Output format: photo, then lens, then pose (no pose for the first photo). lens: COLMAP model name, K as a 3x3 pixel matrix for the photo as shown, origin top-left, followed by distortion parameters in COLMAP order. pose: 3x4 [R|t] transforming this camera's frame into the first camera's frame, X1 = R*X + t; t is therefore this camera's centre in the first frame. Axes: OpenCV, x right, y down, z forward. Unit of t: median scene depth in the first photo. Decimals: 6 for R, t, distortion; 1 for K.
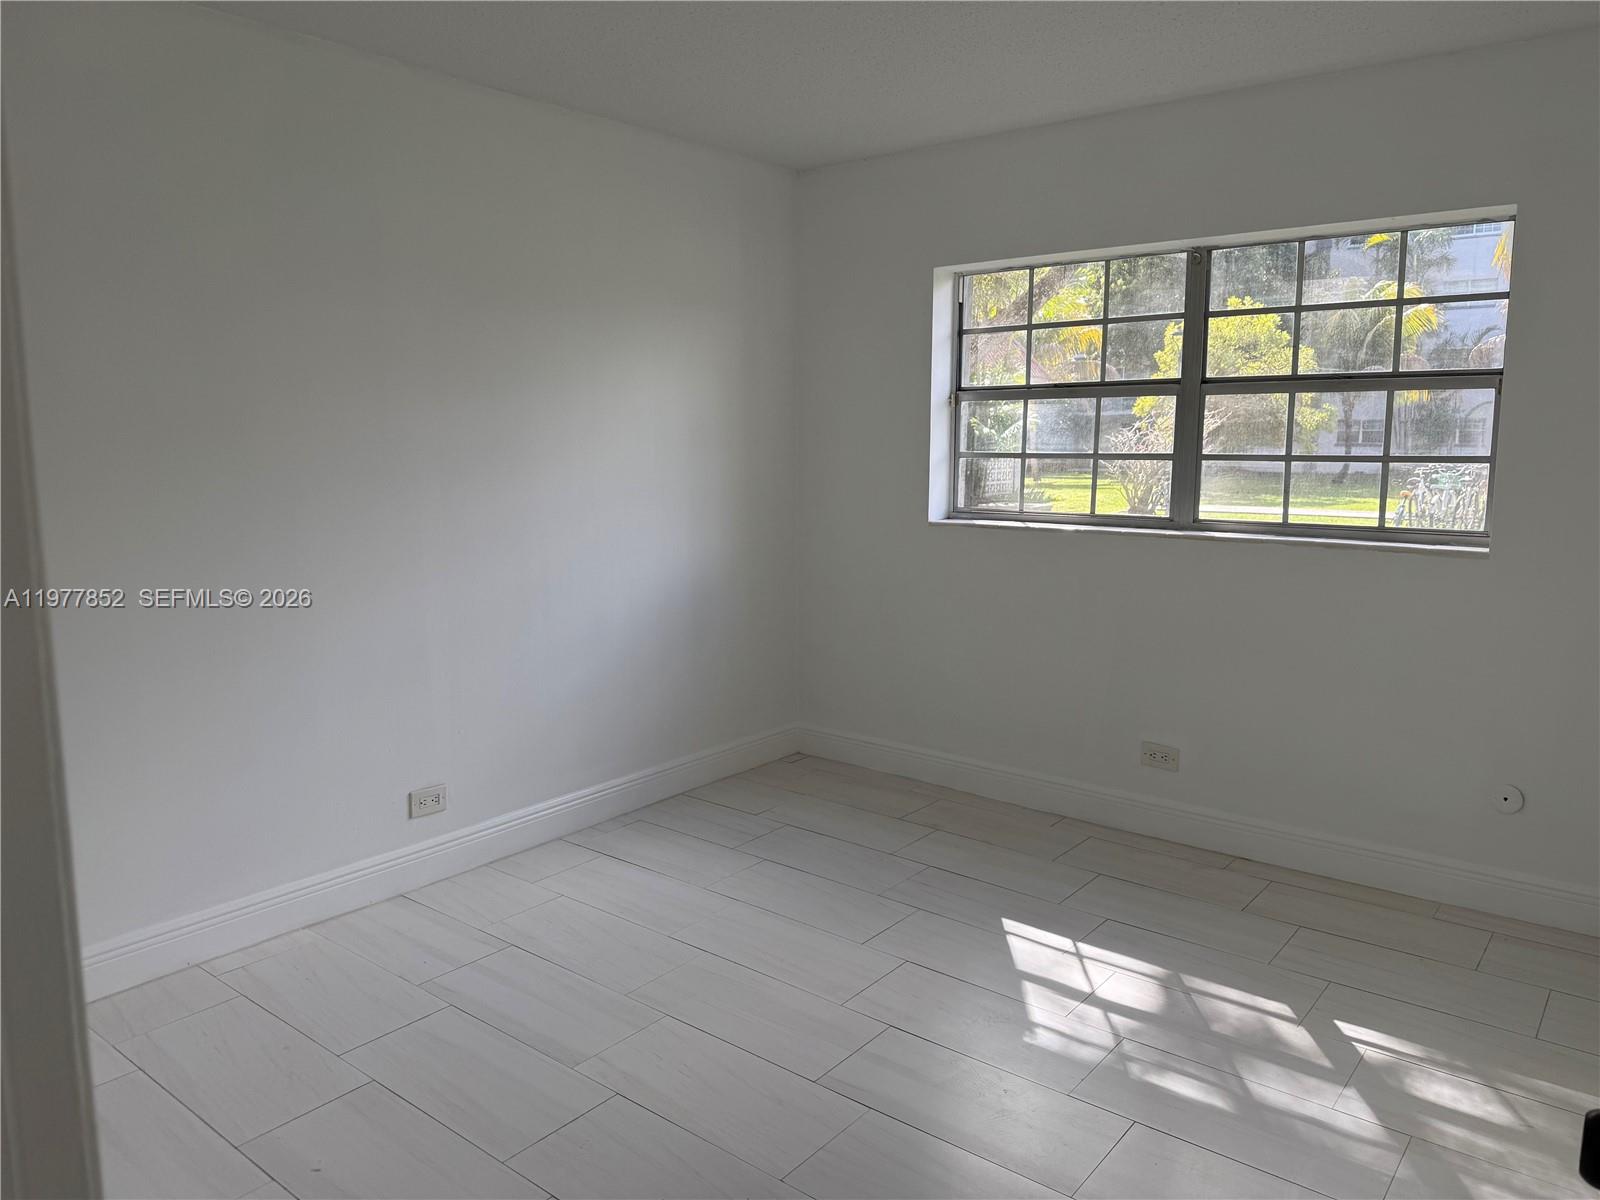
lens RADIAL K [[1115.6, 0, 836.0], [0, 1115.6, 597.5], [0, 0, 1]] dist [0.182045, -0.365522]
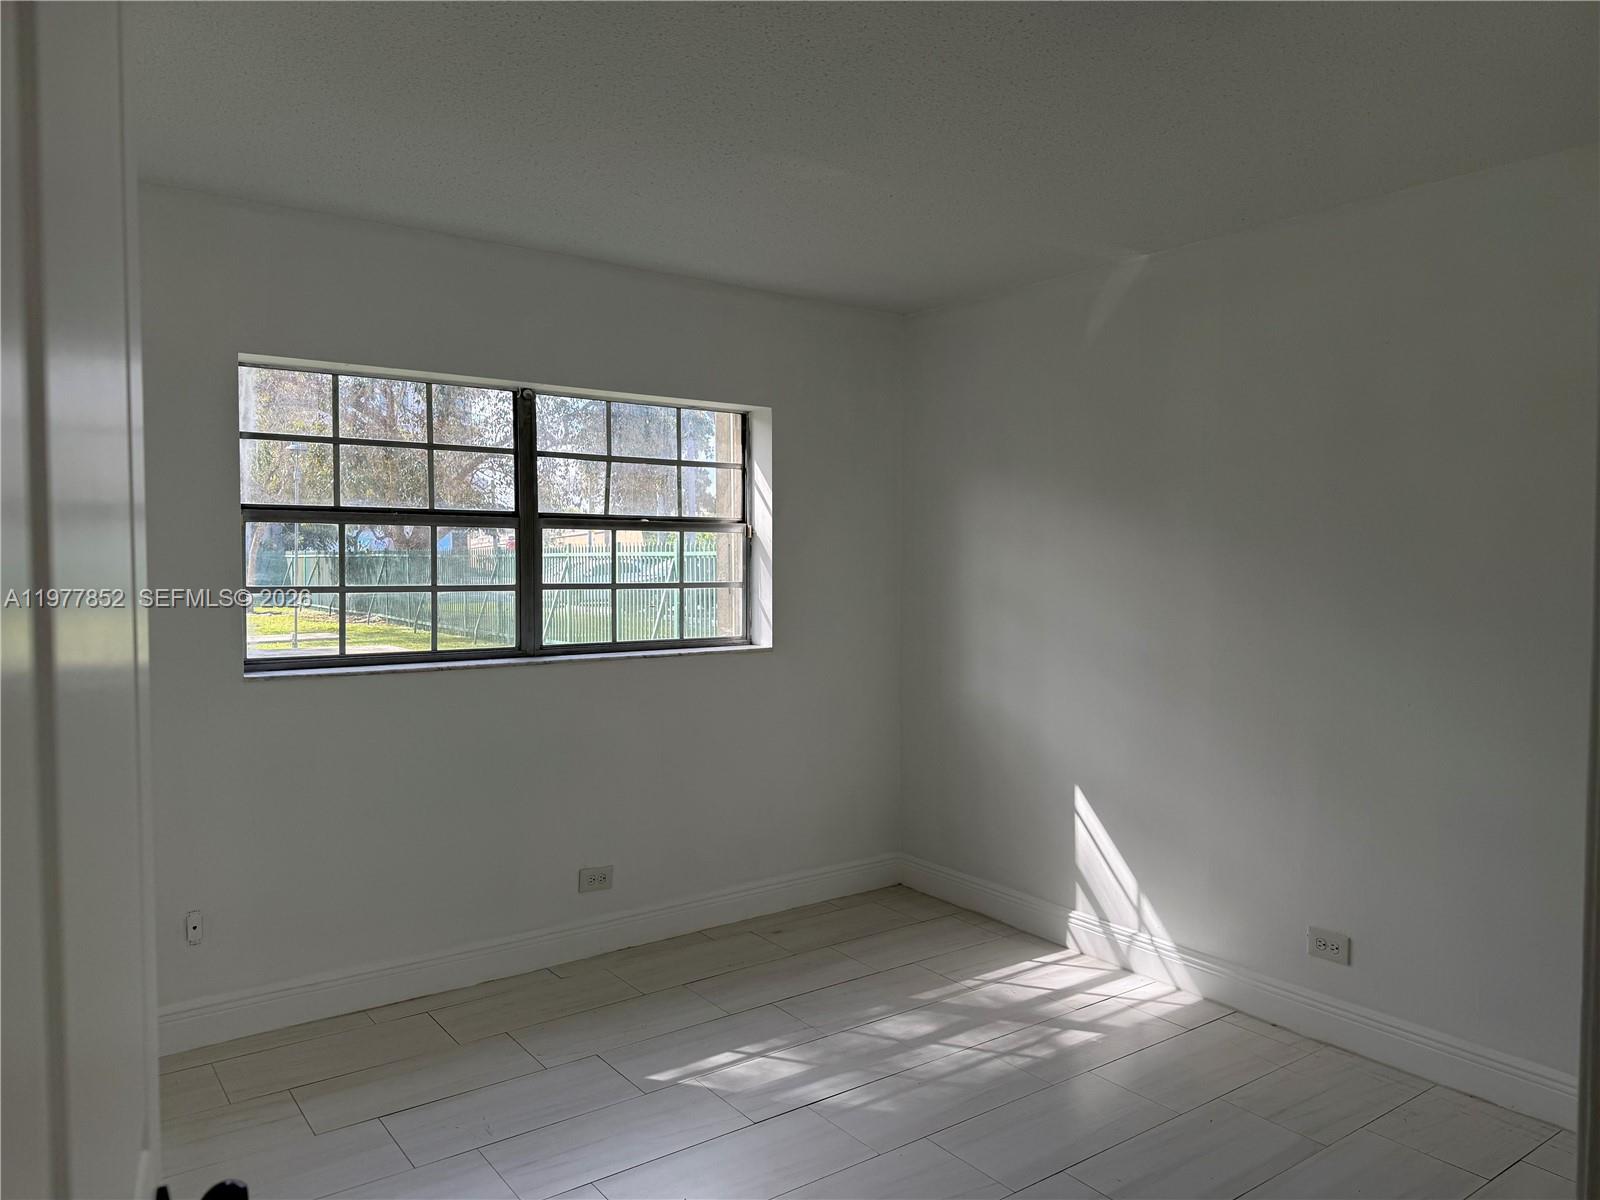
lens RADIAL K [[1115.6, 0, 836.0], [0, 1115.6, 597.5], [0, 0, 1]] dist [0.182045, -0.365522]
pose [[0.274122, -0.031157, 0.961190, -0.598538], [0.141266, 0.989938, -0.008199, -0.066556], [-0.951263, 0.138032, 0.275765, 0.454086]]
